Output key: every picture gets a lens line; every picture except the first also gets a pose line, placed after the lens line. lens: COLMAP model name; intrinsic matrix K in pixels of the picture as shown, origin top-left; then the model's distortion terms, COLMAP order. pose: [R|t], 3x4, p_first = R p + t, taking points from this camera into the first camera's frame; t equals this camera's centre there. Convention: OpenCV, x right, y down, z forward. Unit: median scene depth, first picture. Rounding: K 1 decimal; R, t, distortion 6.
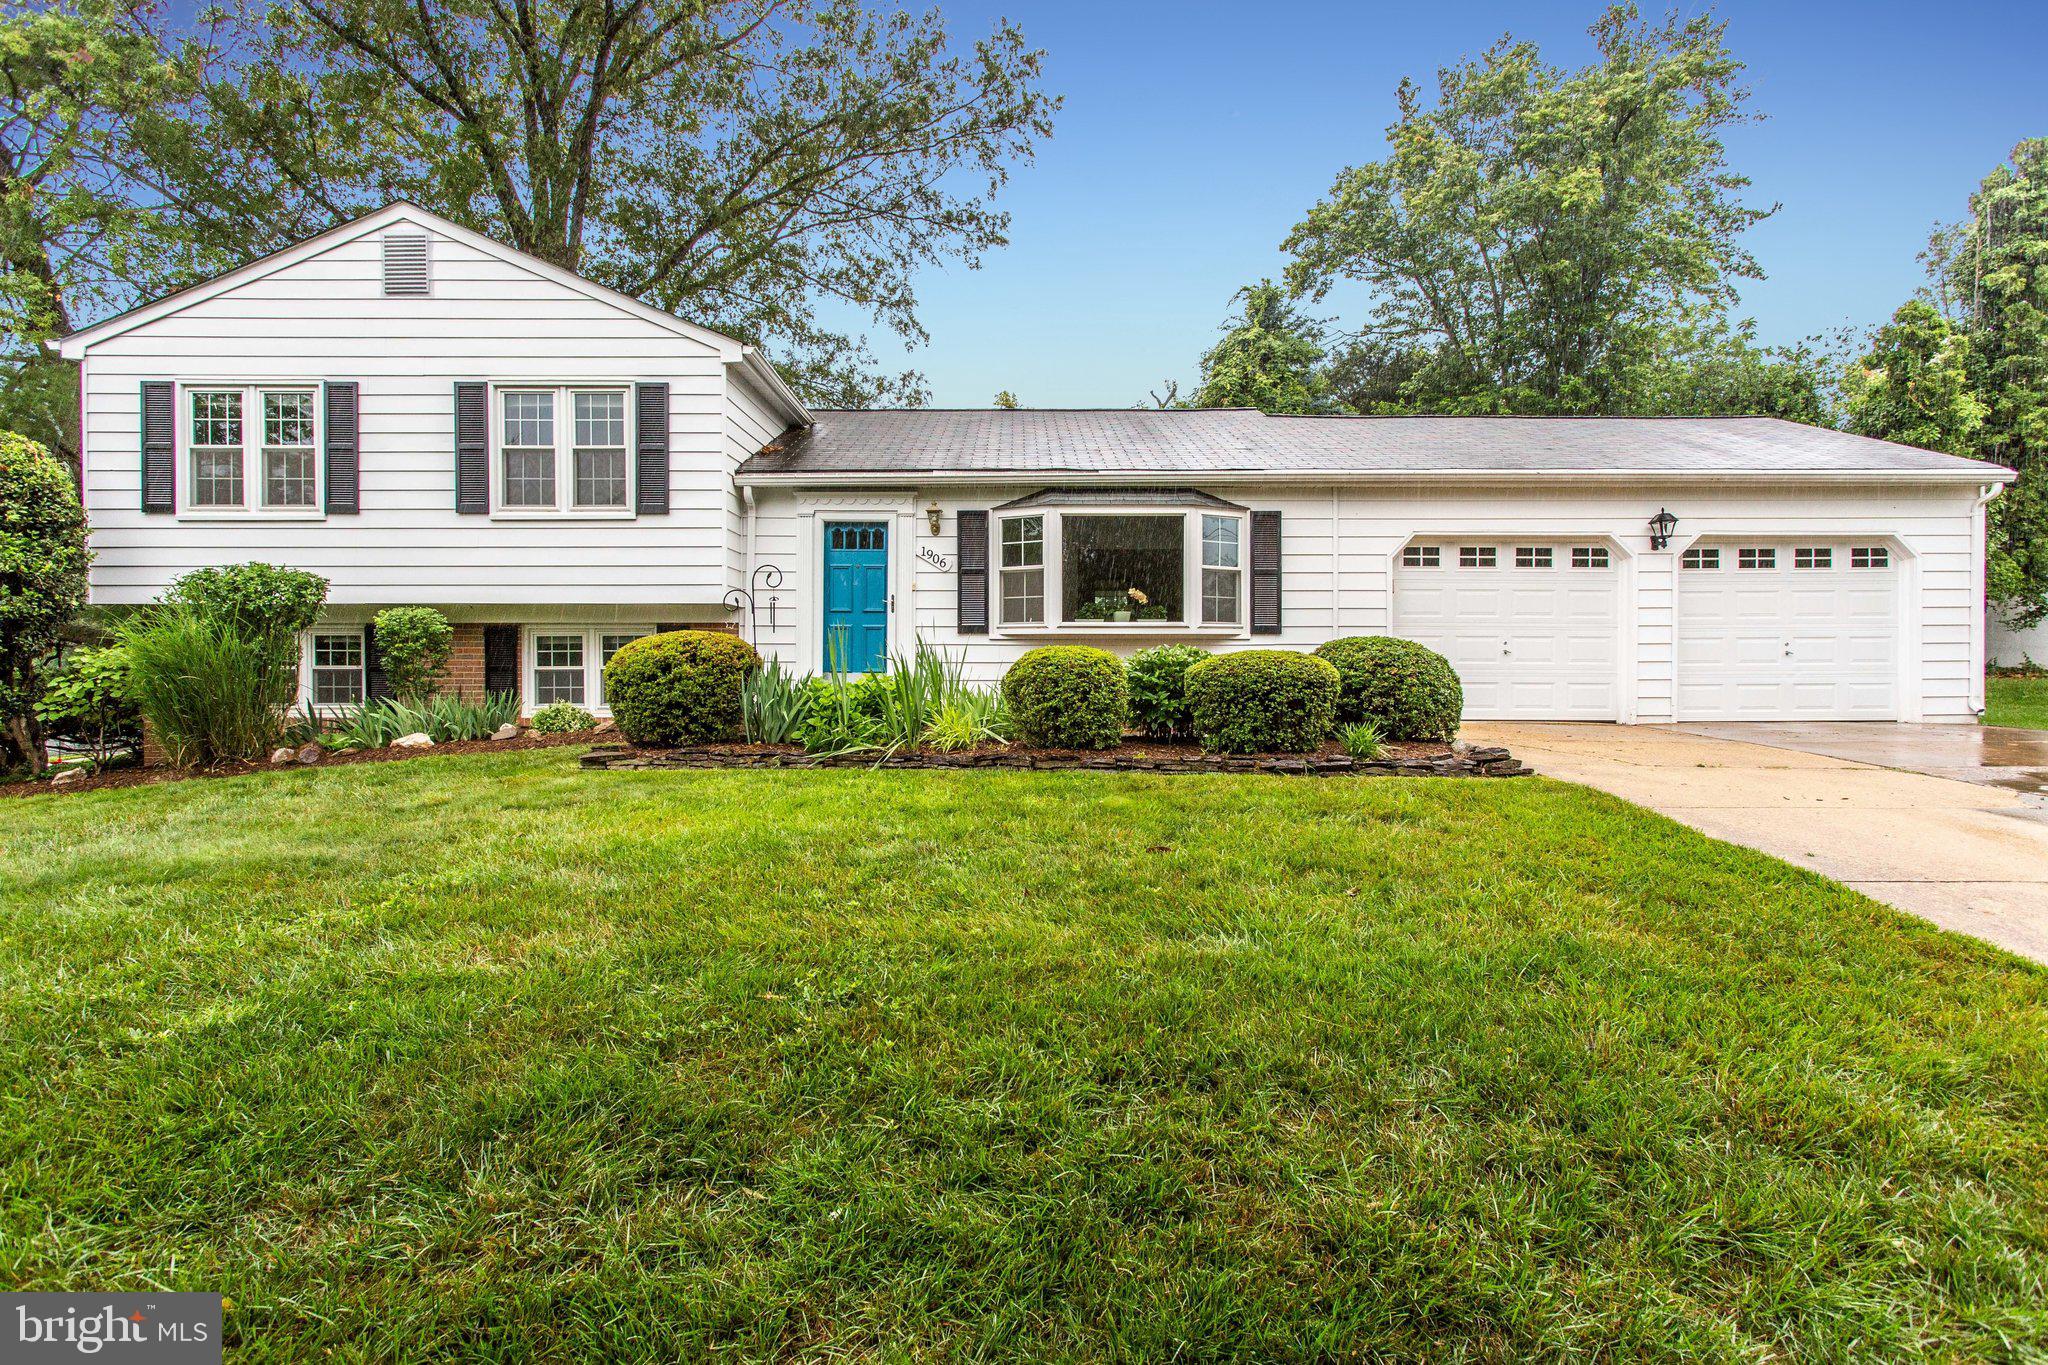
lens RADIAL K [[998.2, 0, 1023.5], [0, 998.2, 649.6], [0, 0, 1]] dist [0.002760, 0.002317]
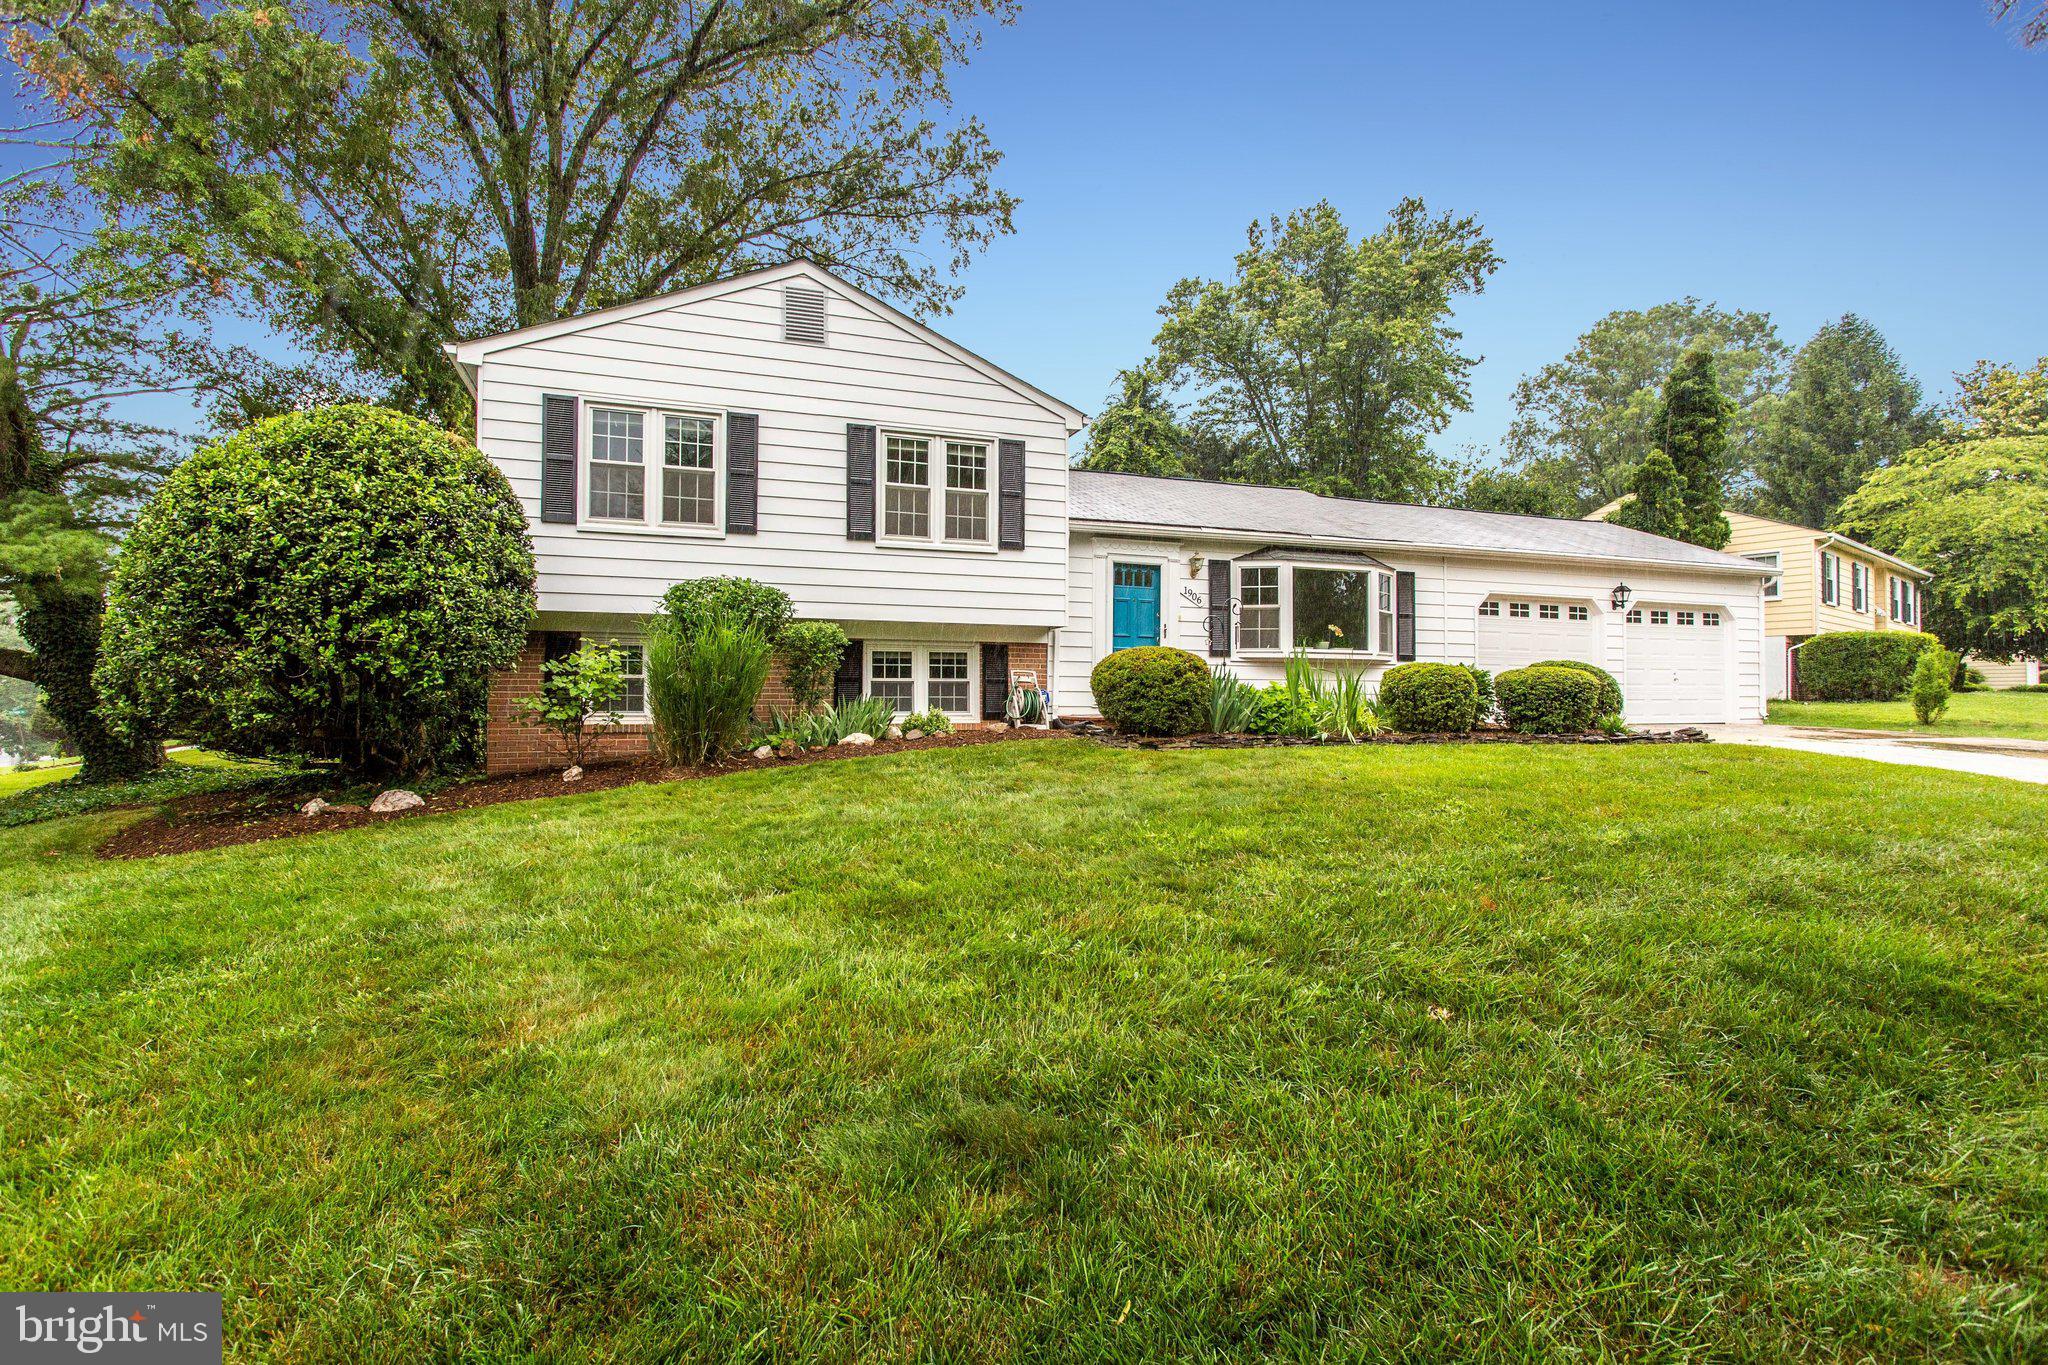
lens RADIAL K [[998.2, 0, 1023.5], [0, 998.2, 649.6], [0, 0, 1]] dist [0.002760, 0.002317]
pose [[0.940576, 0.021916, 0.338877, -0.736230], [-0.008290, 0.999100, -0.041603, 0.031158], [-0.339483, 0.036322, 0.939911, -0.112054]]
